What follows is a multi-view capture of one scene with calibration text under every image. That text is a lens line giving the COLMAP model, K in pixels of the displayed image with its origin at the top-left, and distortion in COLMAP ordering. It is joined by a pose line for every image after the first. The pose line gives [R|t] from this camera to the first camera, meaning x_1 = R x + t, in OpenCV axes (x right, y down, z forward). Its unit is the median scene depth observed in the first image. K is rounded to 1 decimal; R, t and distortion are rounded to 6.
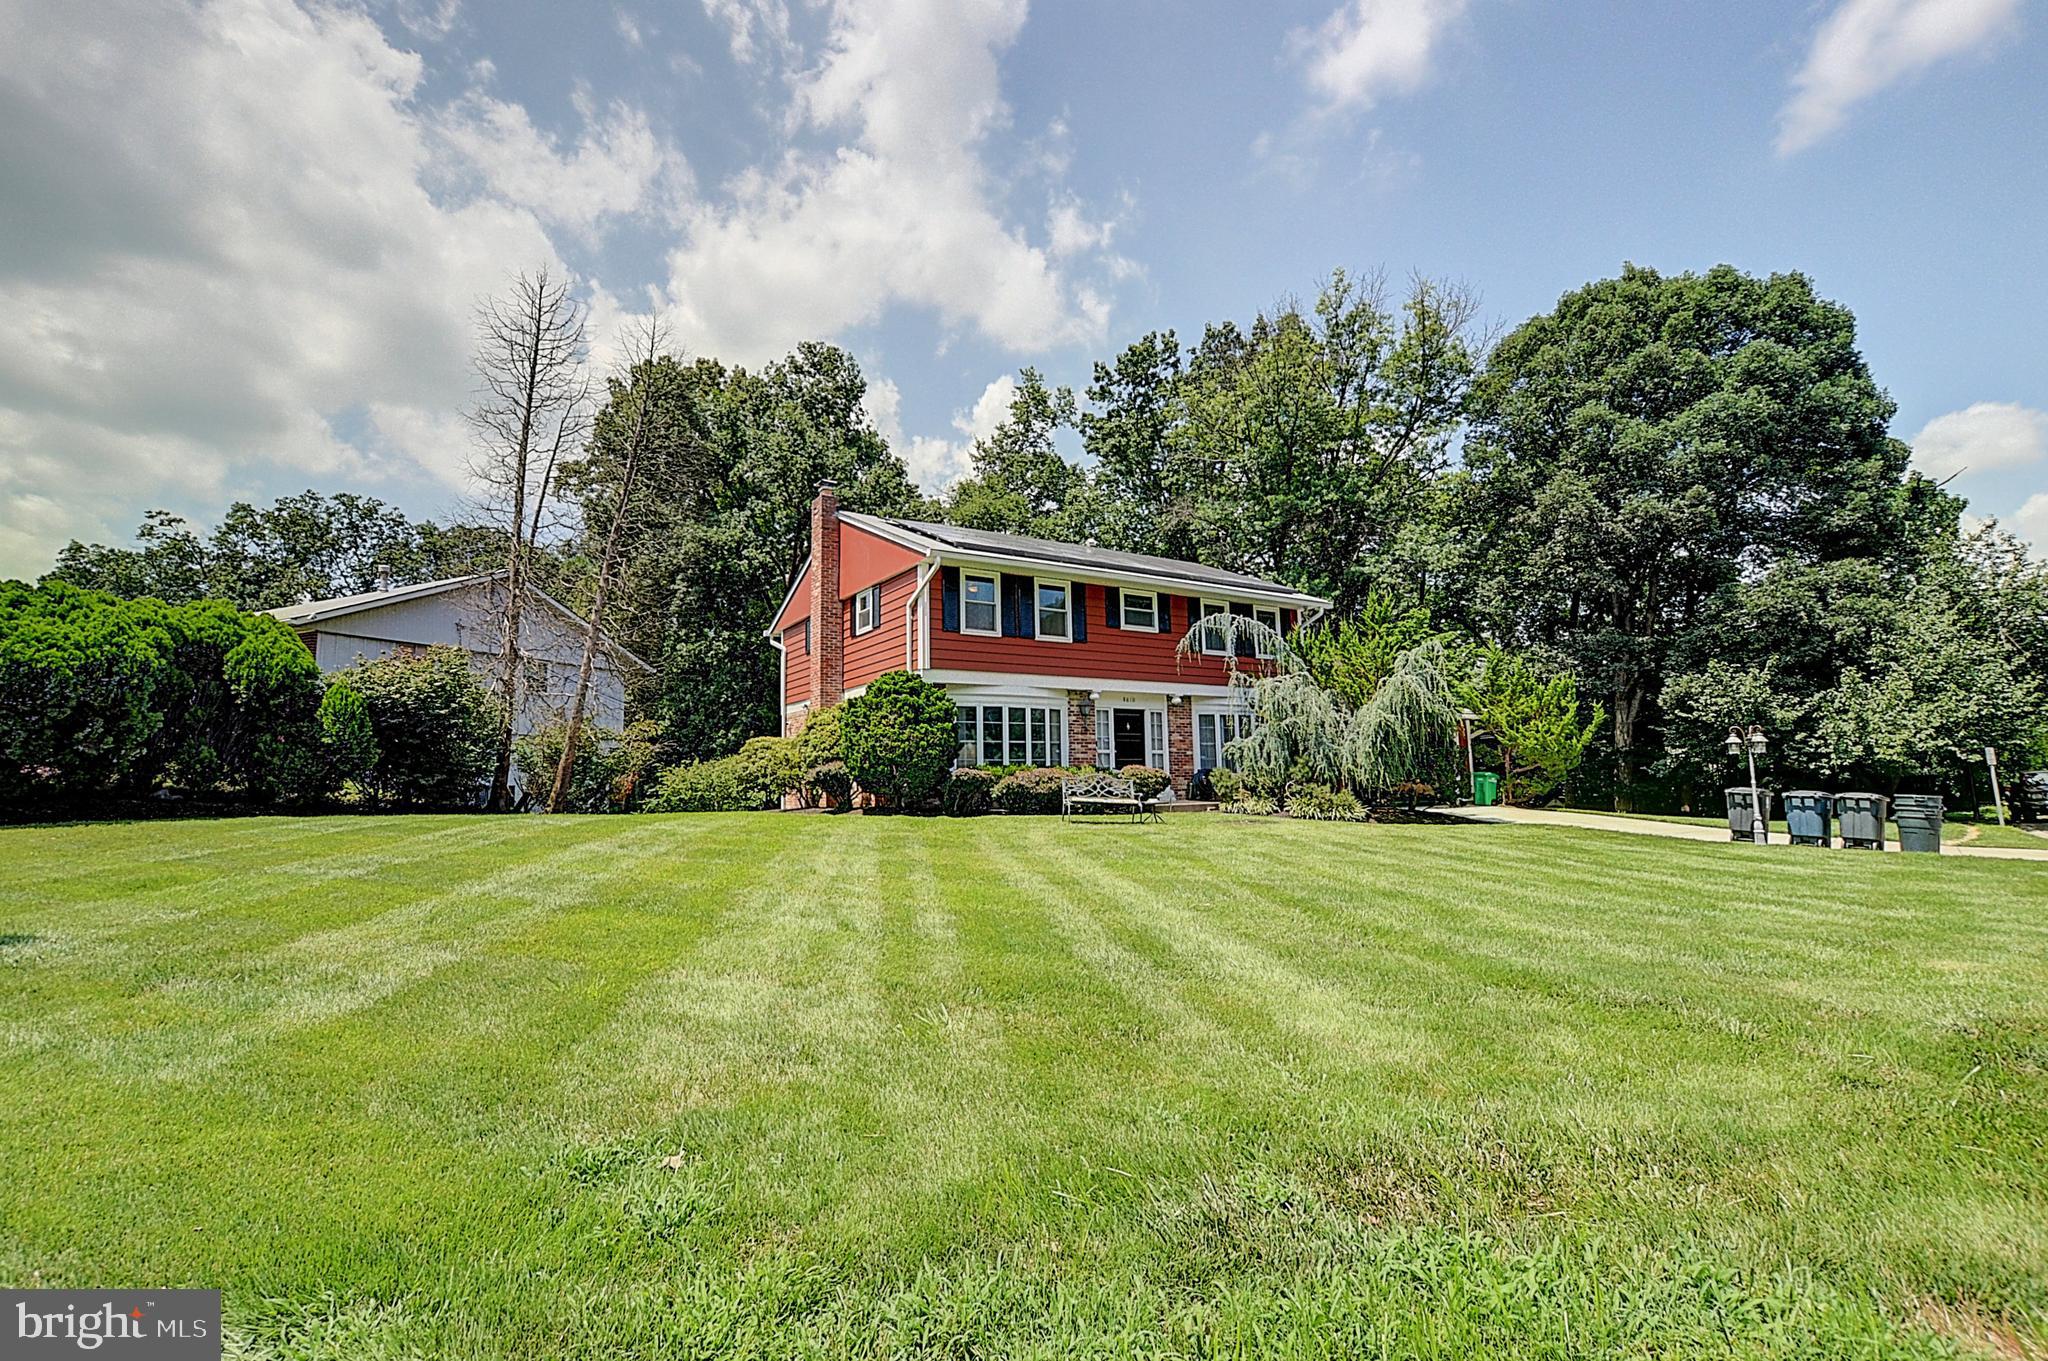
lens RADIAL K [[902.7, 0, 1021.1], [0, 902.7, 678.6], [0, 0, 1]] dist [-0.001523, -0.000050]
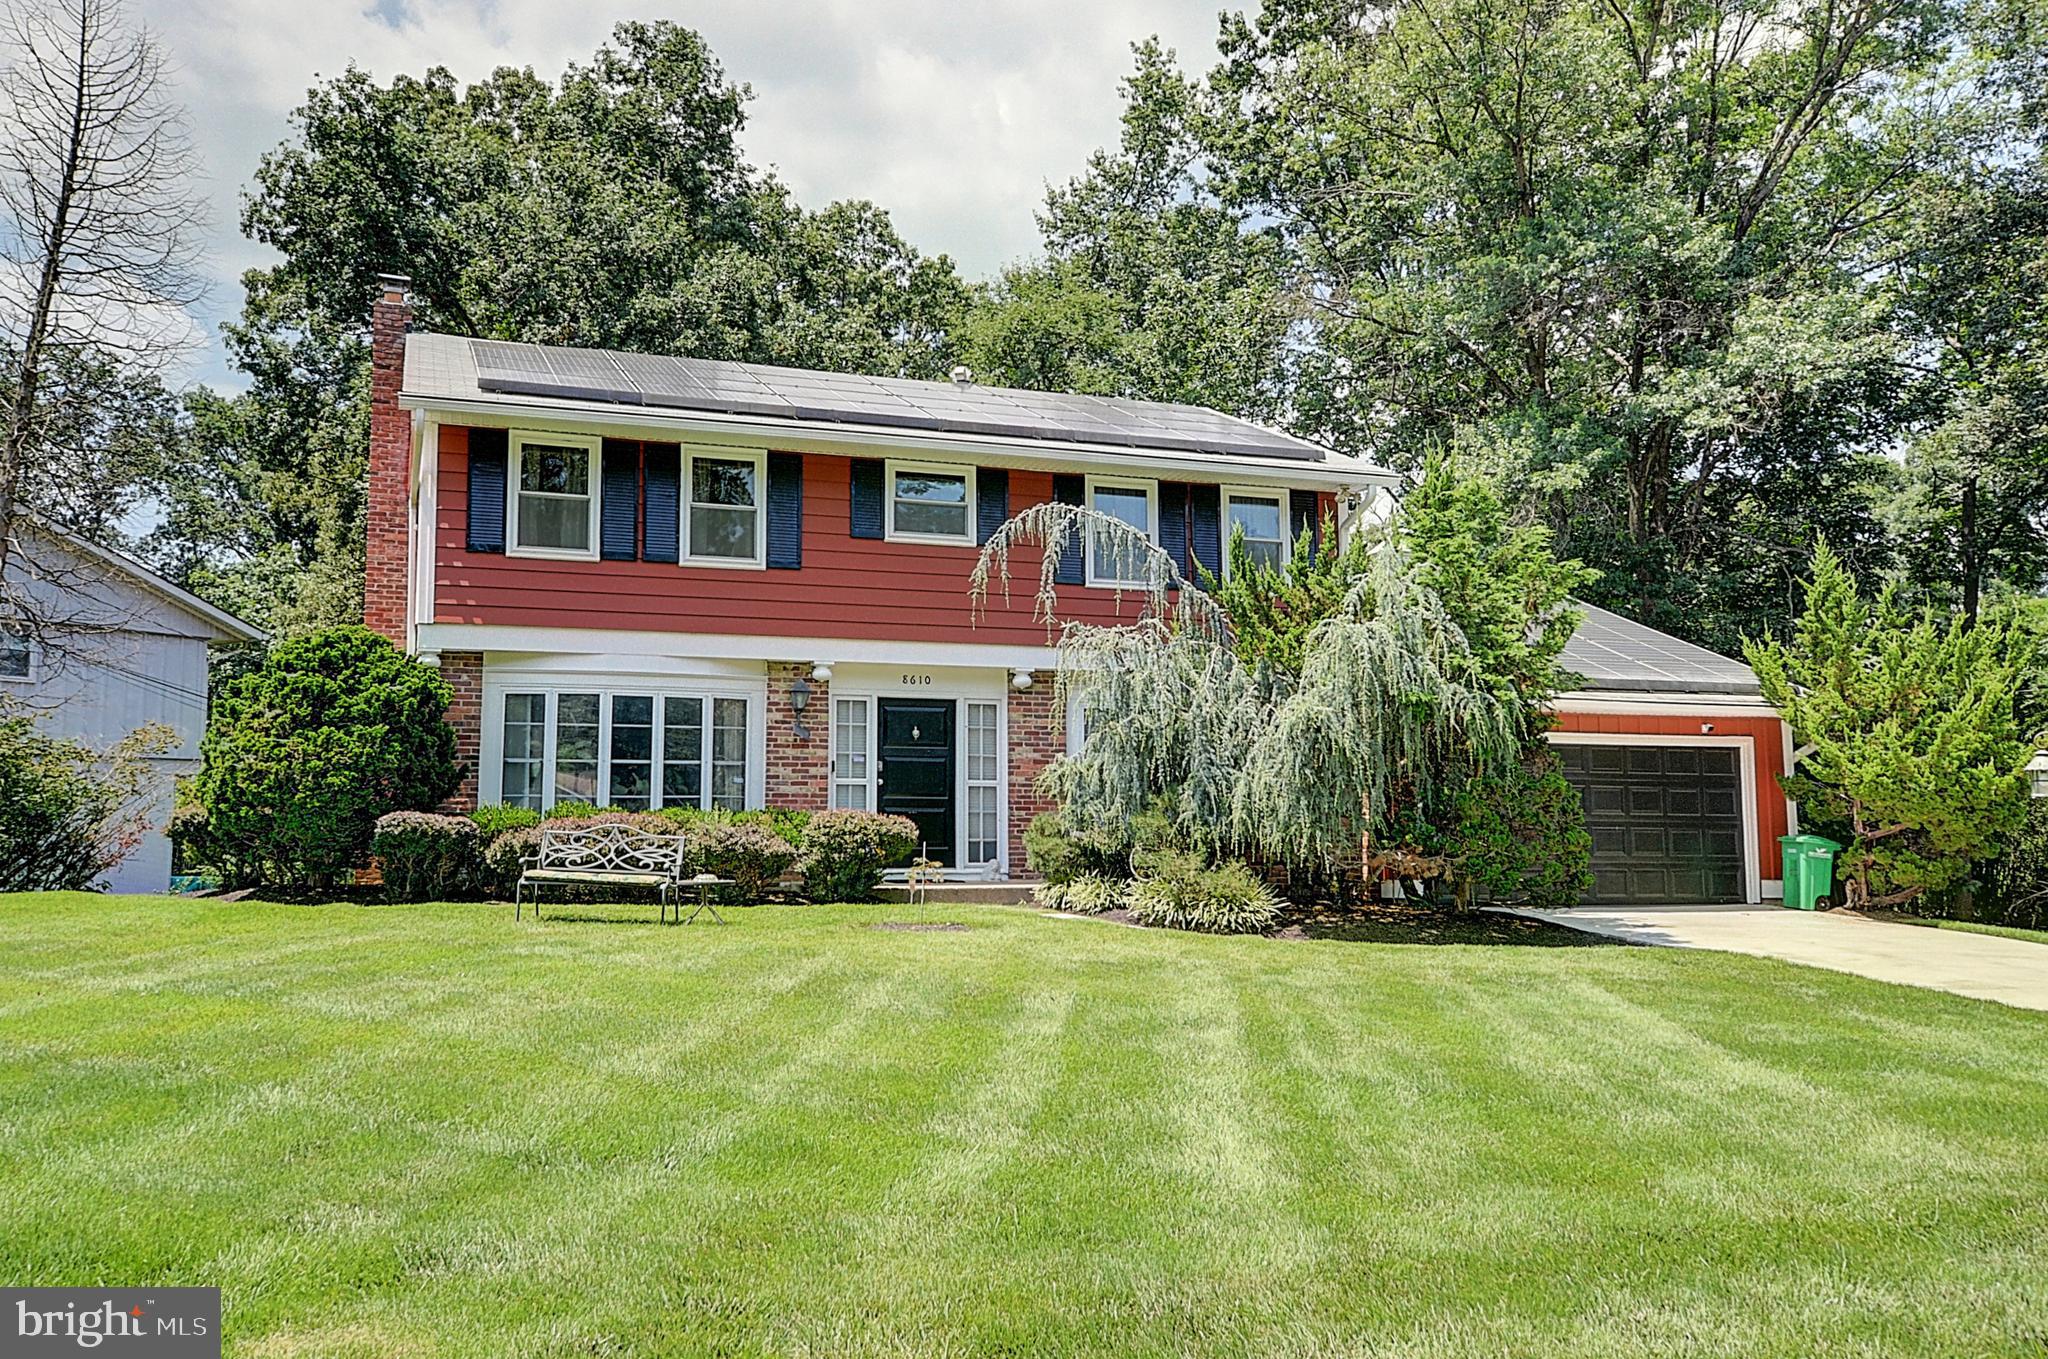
lens RADIAL K [[1687.7, 0, 1029.4], [0, 1687.7, 670.4], [0, 0, 1]] dist [0.071230, 0.005746]
pose [[0.976389, -0.008148, -0.215867, 0.392057], [0.010935, 0.999872, 0.011719, 0.007751], [0.215744, -0.013803, 0.976352, 0.090556]]
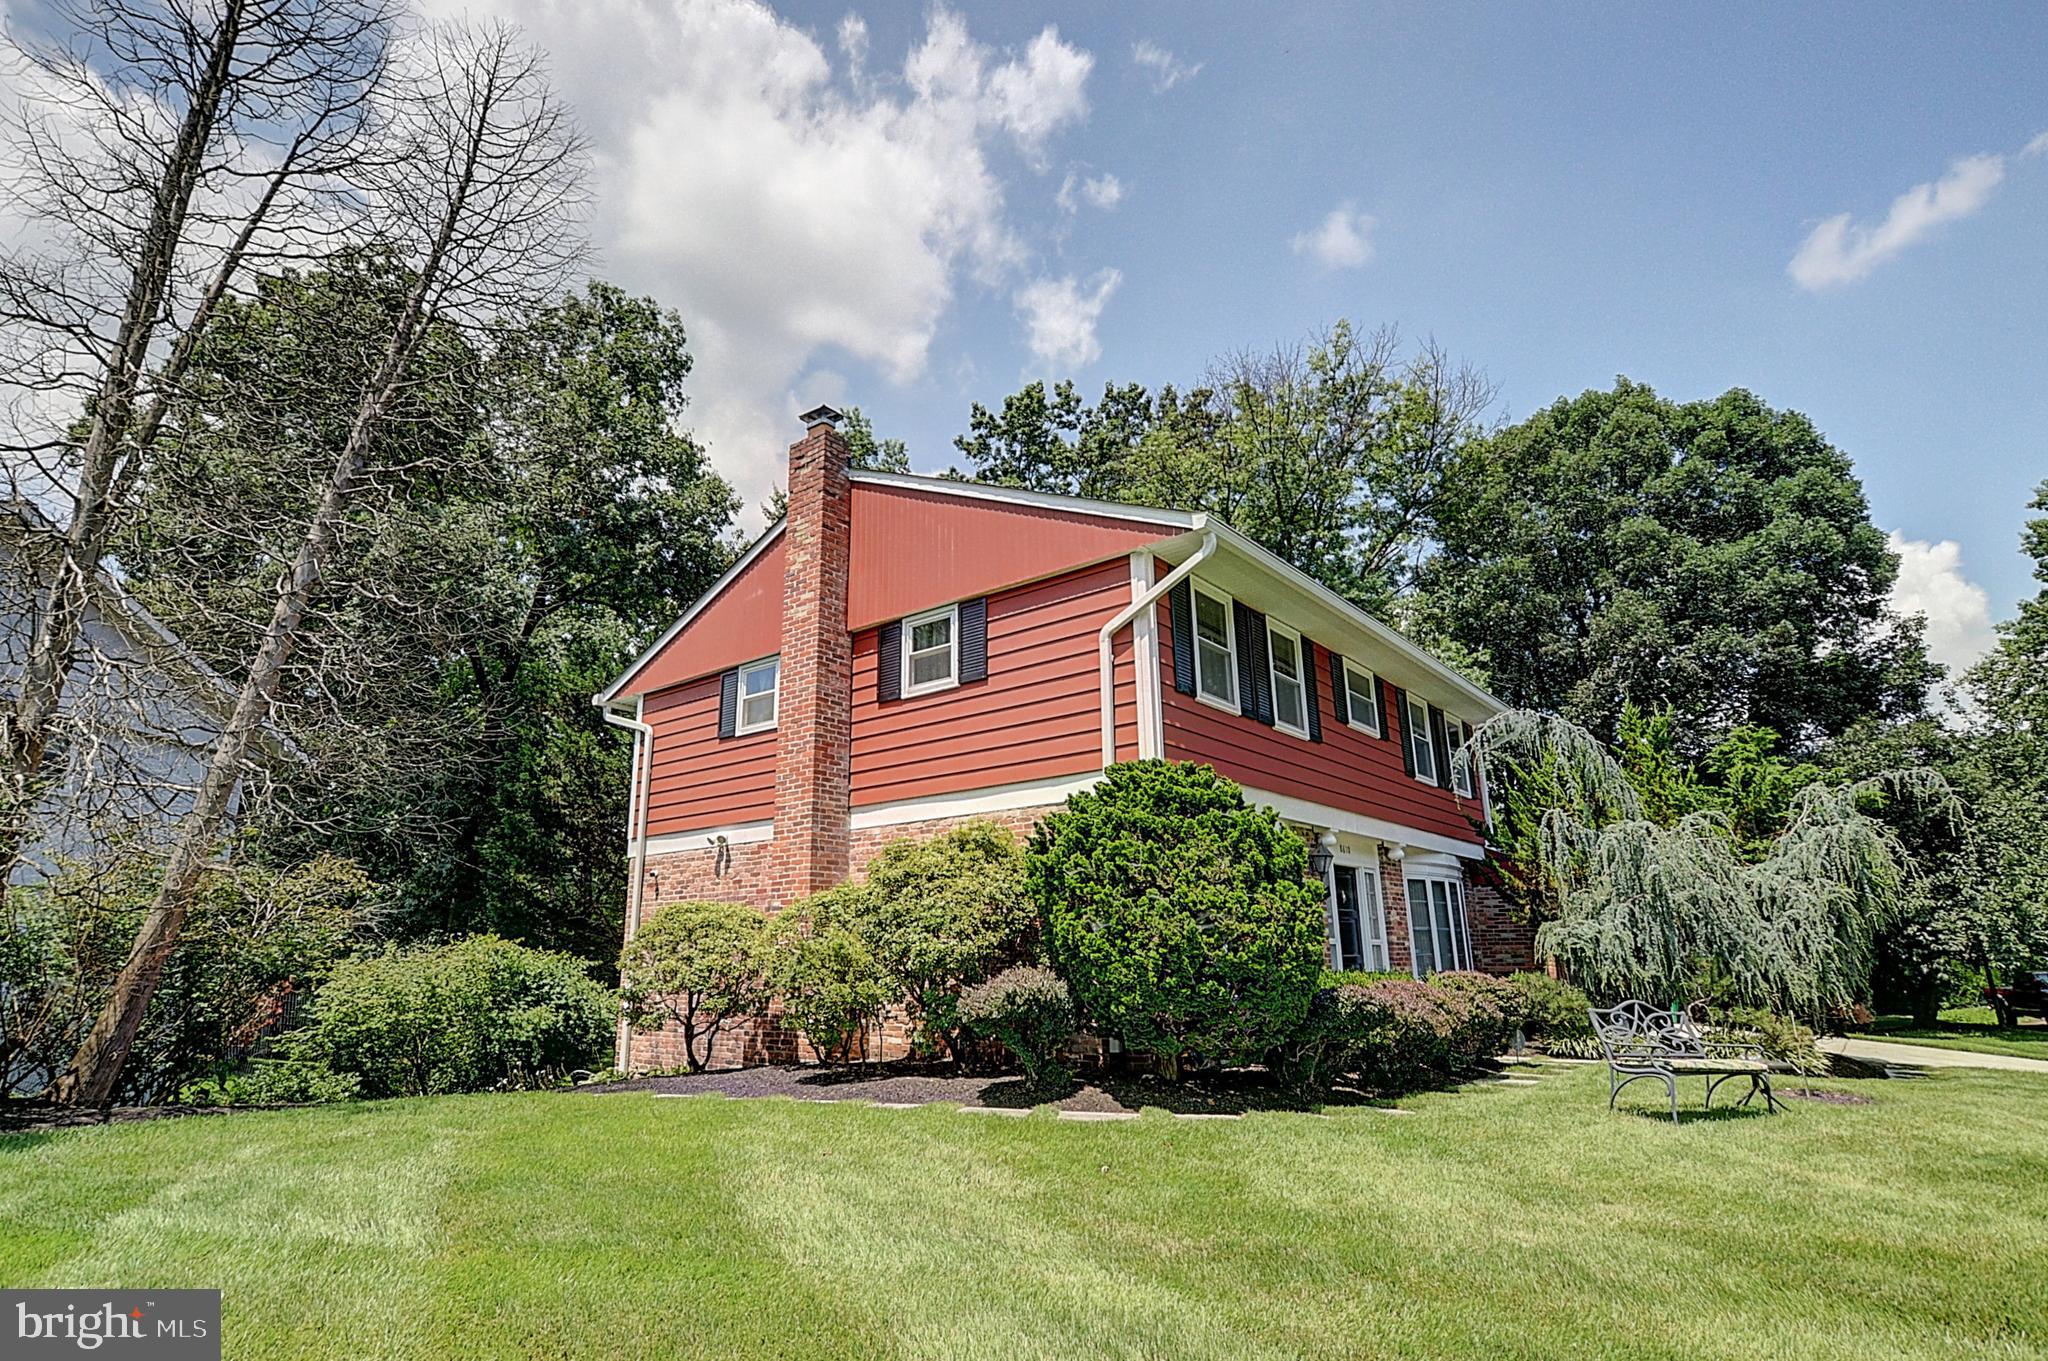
lens RADIAL K [[1041.7, 0, 1010.3], [0, 1041.7, 678.5], [0, 0, 1]] dist [0.014094, 0.000211]
pose [[0.946558, 0.089259, 0.309937, -0.306448], [-0.041498, 0.986661, -0.157413, 0.030101], [-0.319853, 0.136139, 0.937635, 0.432684]]
